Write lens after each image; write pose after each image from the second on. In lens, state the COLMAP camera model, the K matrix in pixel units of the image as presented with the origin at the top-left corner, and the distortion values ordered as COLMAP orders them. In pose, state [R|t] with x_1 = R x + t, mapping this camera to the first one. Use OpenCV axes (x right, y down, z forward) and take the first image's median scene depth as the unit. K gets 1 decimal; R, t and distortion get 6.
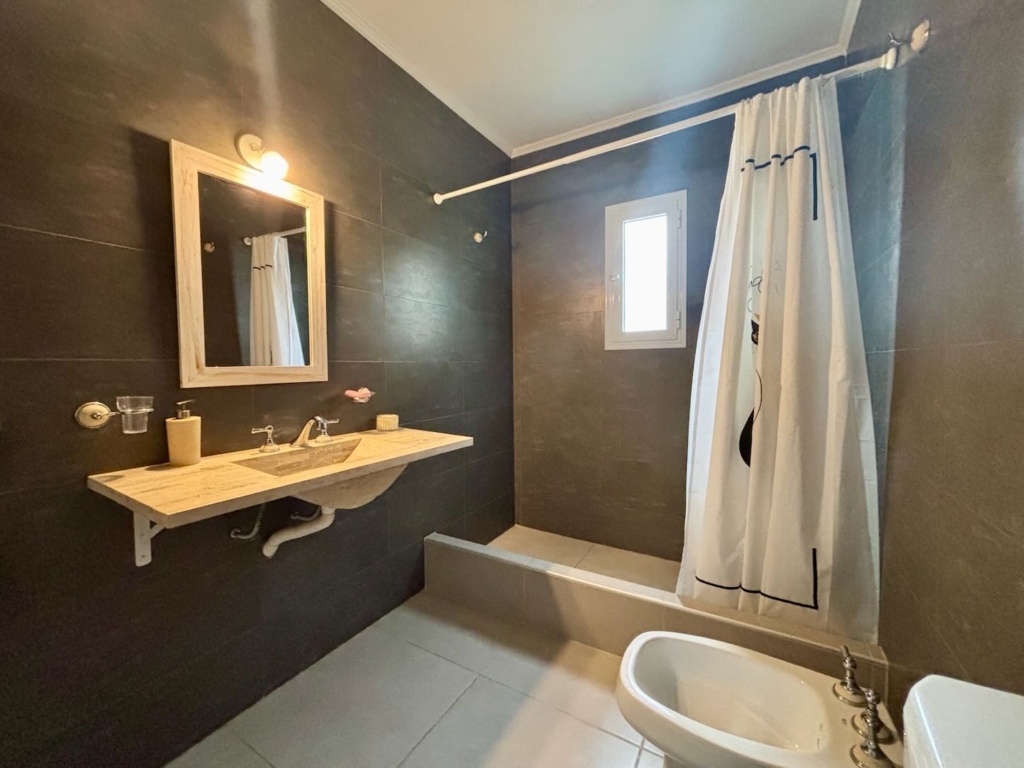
lens RADIAL K [[409.4, 0, 510.0], [0, 409.4, 383.5], [0, 0, 1]] dist [0.001941, -0.000632]
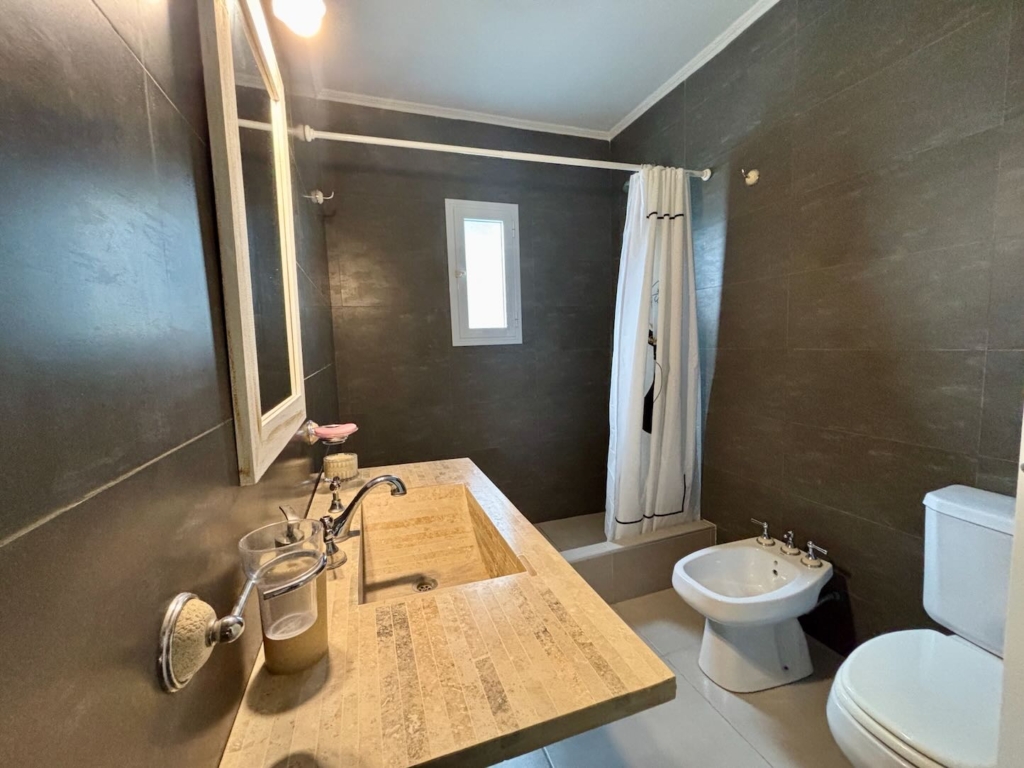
lens RADIAL K [[409.4, 0, 510.0], [0, 409.4, 383.5], [0, 0, 1]] dist [0.001941, -0.000632]
pose [[0.641395, -0.091089, 0.761784, -0.765360], [0.066402, 0.995792, 0.063162, -0.078777], [-0.764332, 0.010072, 0.644744, 0.441314]]
